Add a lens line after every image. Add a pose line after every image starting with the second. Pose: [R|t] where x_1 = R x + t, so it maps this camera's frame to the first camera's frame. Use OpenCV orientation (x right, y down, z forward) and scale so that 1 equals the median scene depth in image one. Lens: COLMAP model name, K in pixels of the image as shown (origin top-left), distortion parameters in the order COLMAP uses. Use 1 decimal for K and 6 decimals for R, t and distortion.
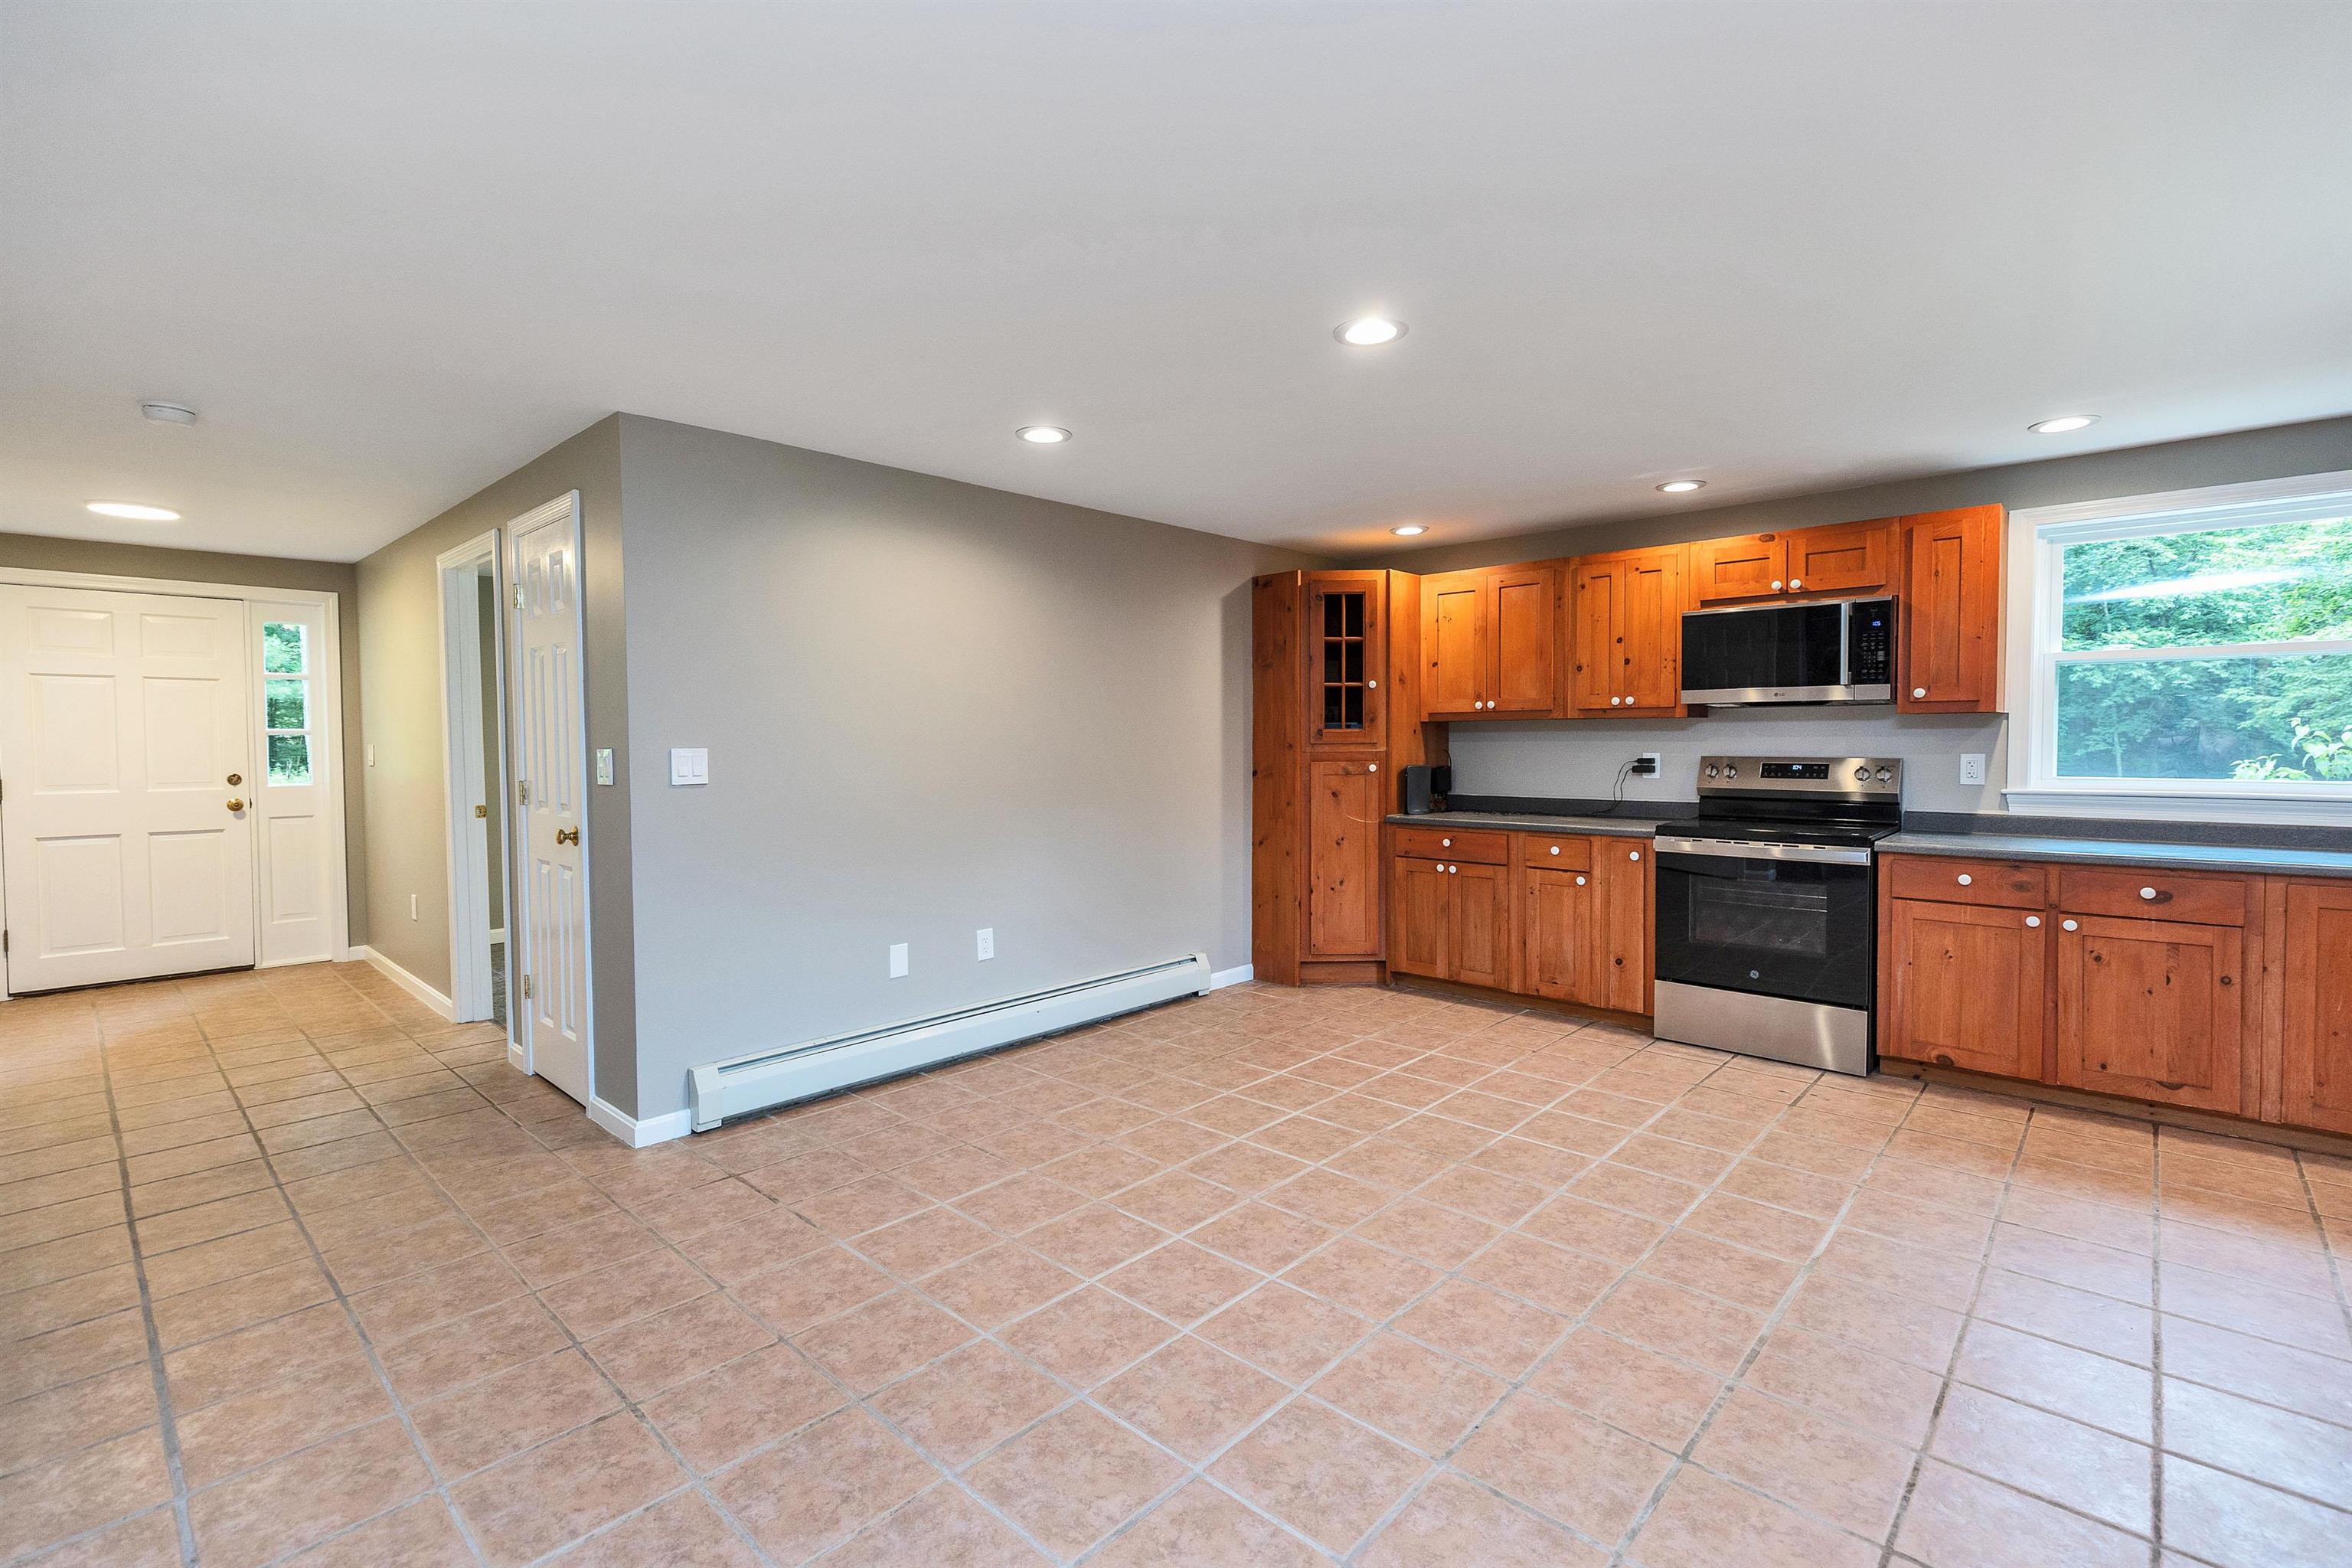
lens RADIAL K [[1056.2, 0, 1166.3], [0, 1056.2, 769.5], [0, 0, 1]] dist [0.002174, 0.000162]
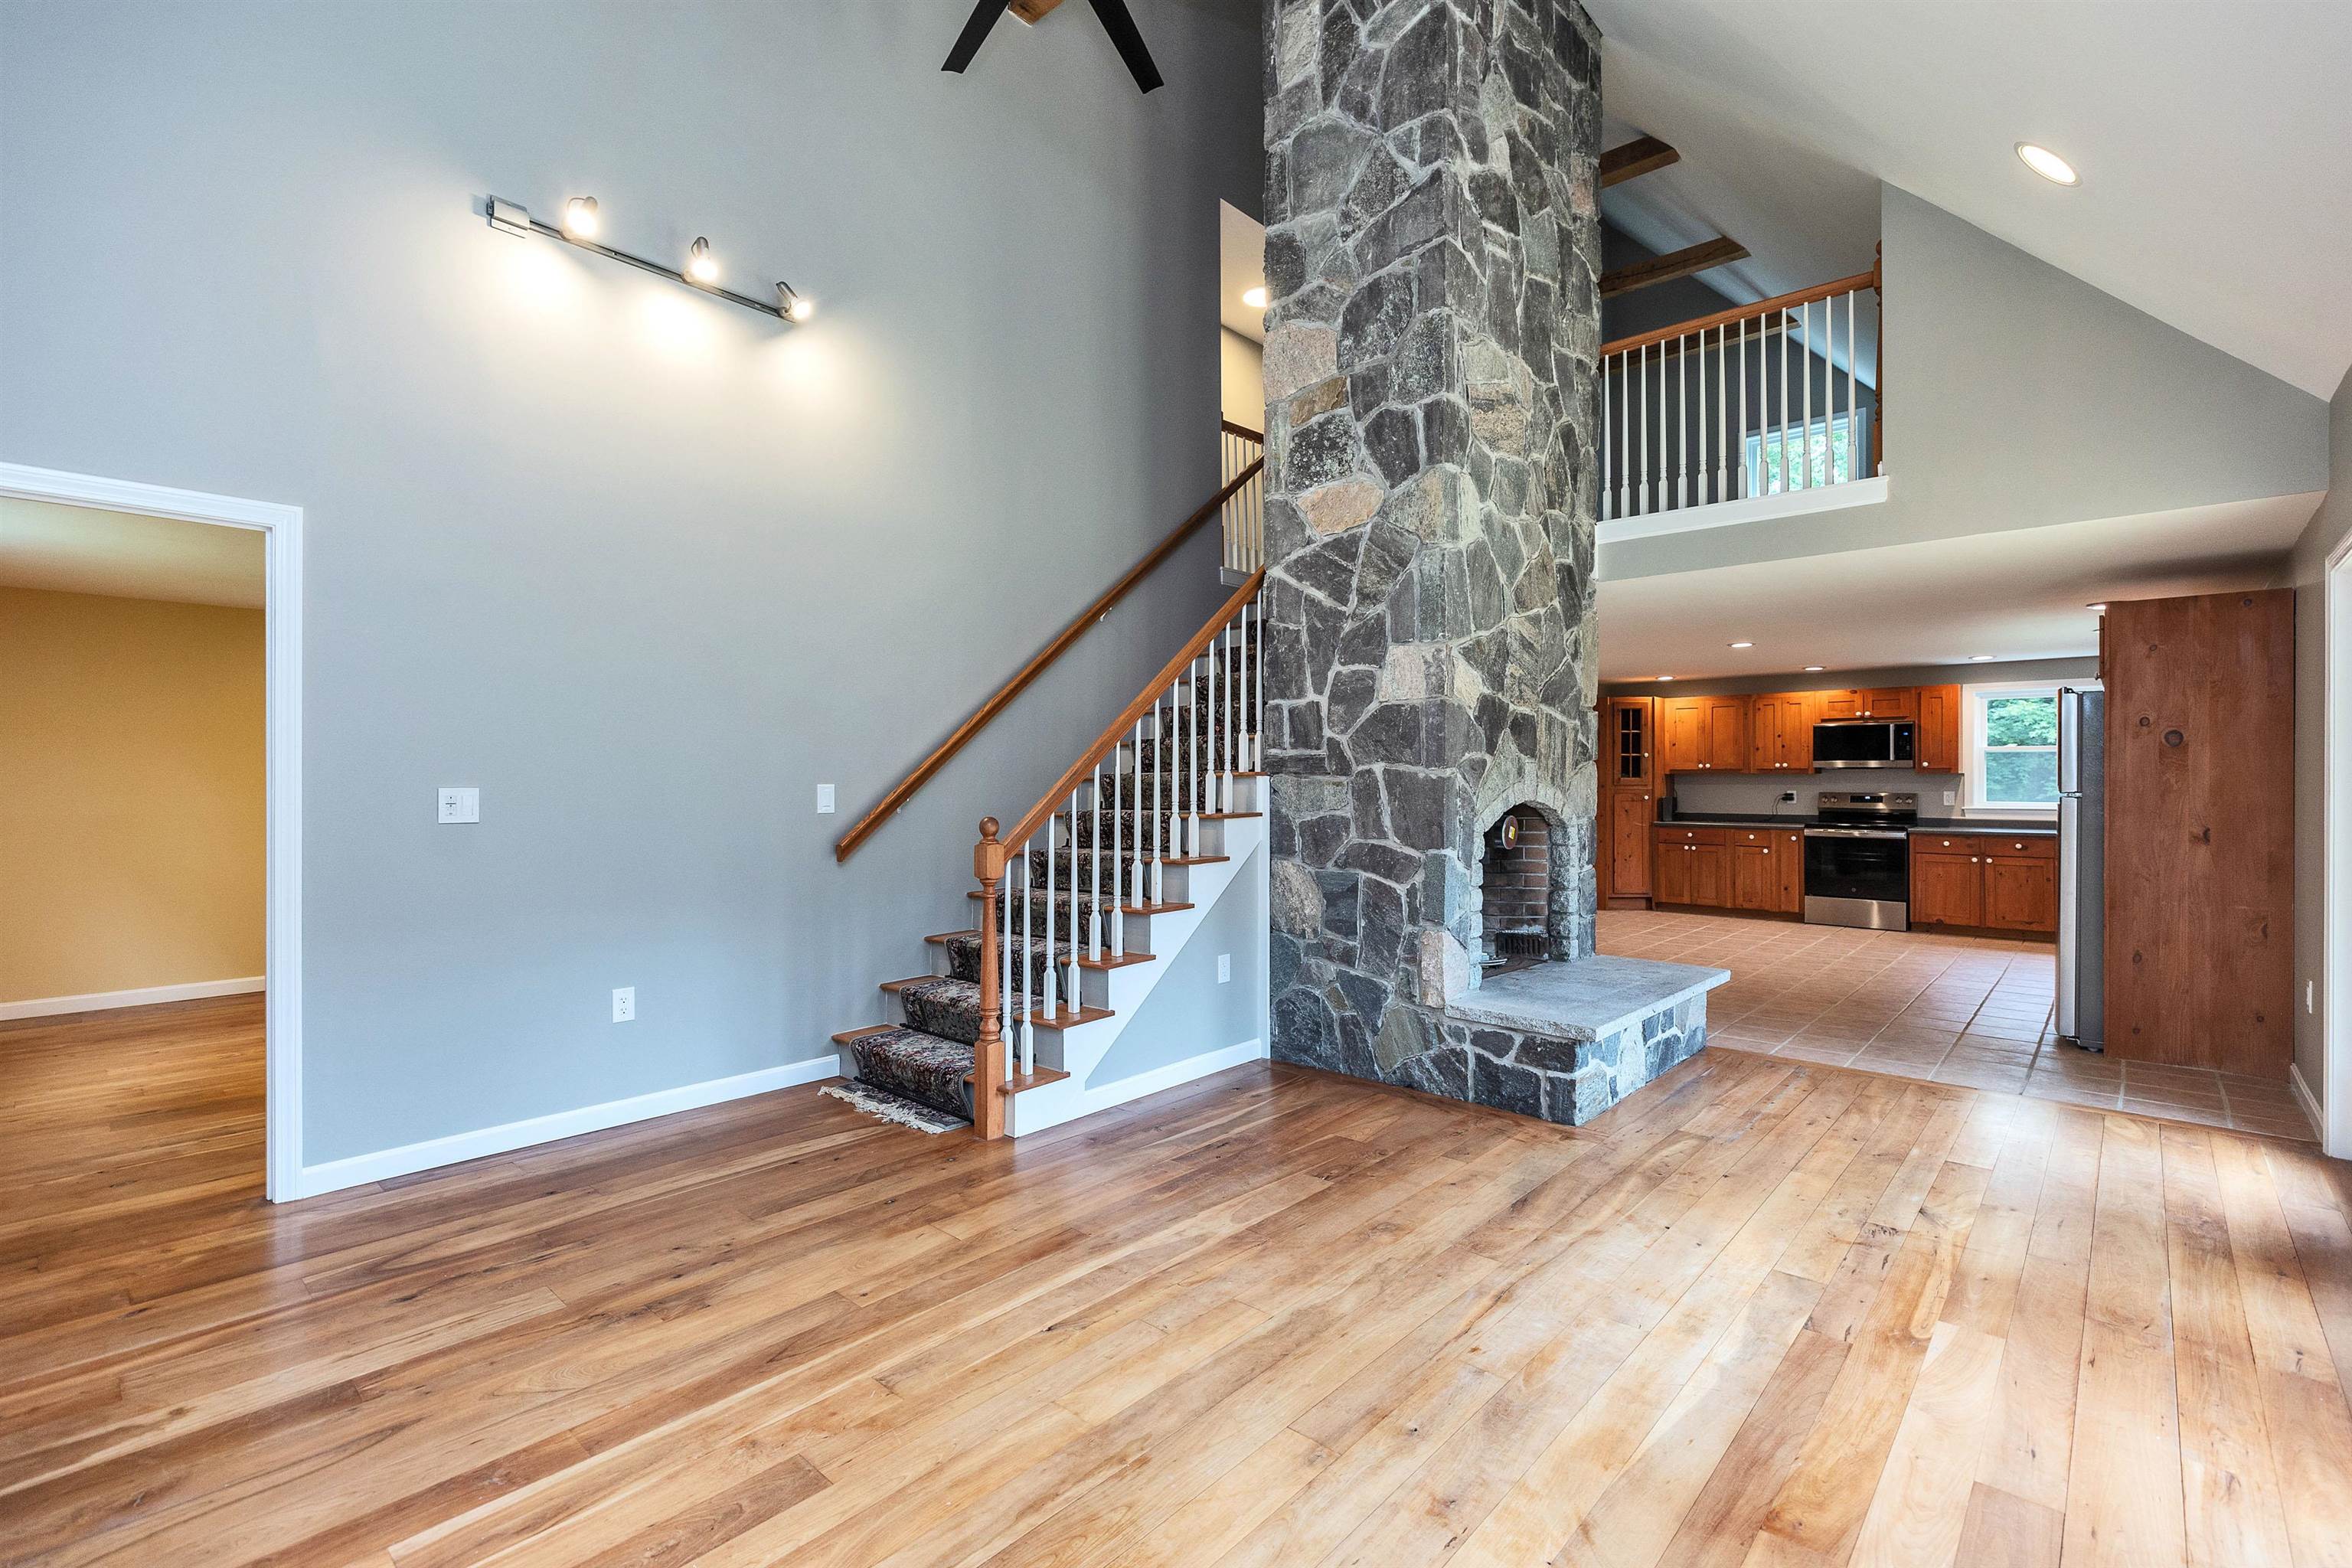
lens RADIAL K [[1047.4, 0, 1175.6], [0, 1047.4, 776.2], [0, 0, 1]] dist [0.003222, -0.000267]
pose [[0.999810, 0.007222, 0.018117, -0.899715], [-0.006597, 0.999389, -0.034326, 0.039243], [-0.018354, 0.034200, 0.999246, -1.171539]]
